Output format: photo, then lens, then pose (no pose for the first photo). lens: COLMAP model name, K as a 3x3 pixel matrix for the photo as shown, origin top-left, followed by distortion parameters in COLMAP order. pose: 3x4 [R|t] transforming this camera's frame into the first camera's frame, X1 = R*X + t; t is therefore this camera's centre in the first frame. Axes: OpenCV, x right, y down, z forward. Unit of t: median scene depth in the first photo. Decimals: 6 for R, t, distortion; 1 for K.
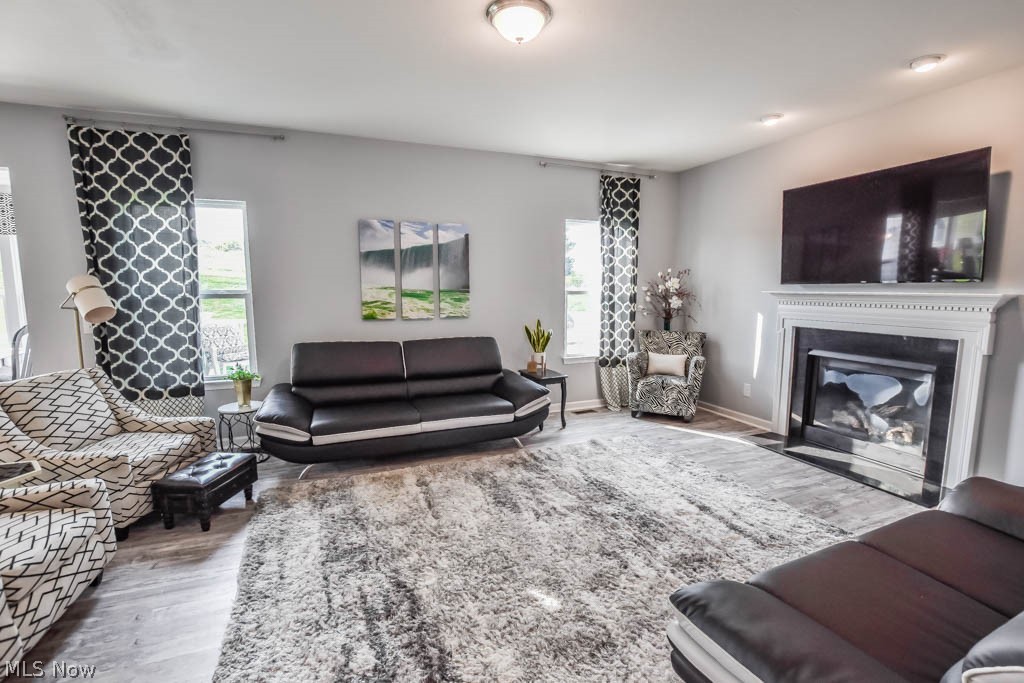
lens RADIAL K [[467.3, 0, 512.0], [0, 467.3, 341.5], [0, 0, 1]] dist [-0.027792, 0.000336]
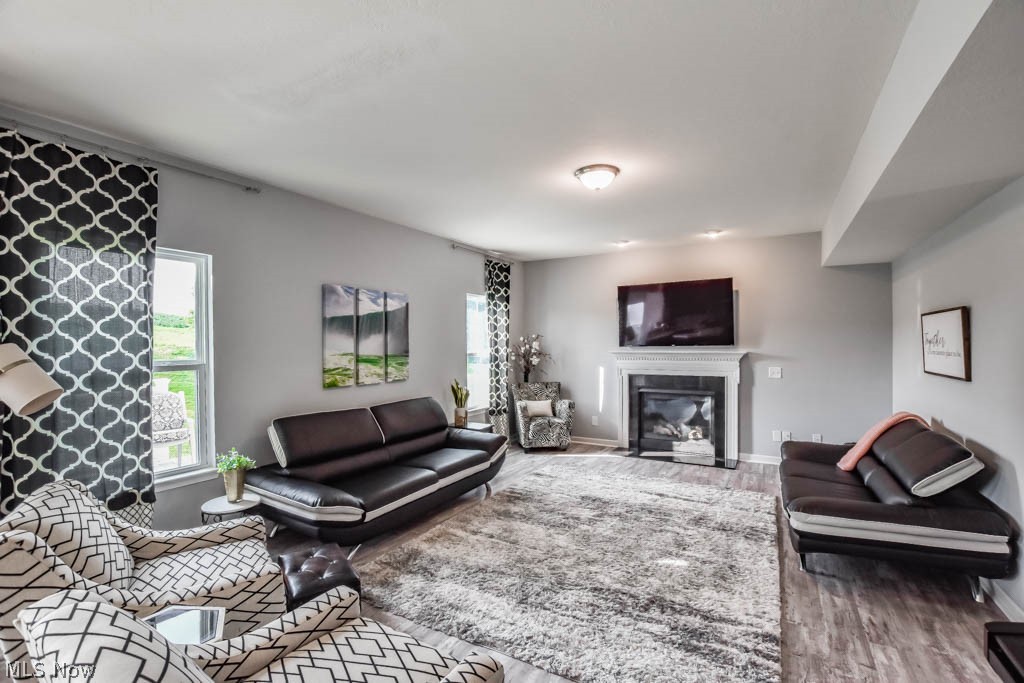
lens RADIAL K [[453.3, 0, 512.0], [0, 453.3, 341.5], [0, 0, 1]] dist [-0.024289, 0.001281]
pose [[0.794737, -0.002346, 0.606949, -0.611460], [0.075200, 0.992668, -0.094631, -0.027124], [-0.602277, 0.120849, 0.789087, 0.041577]]
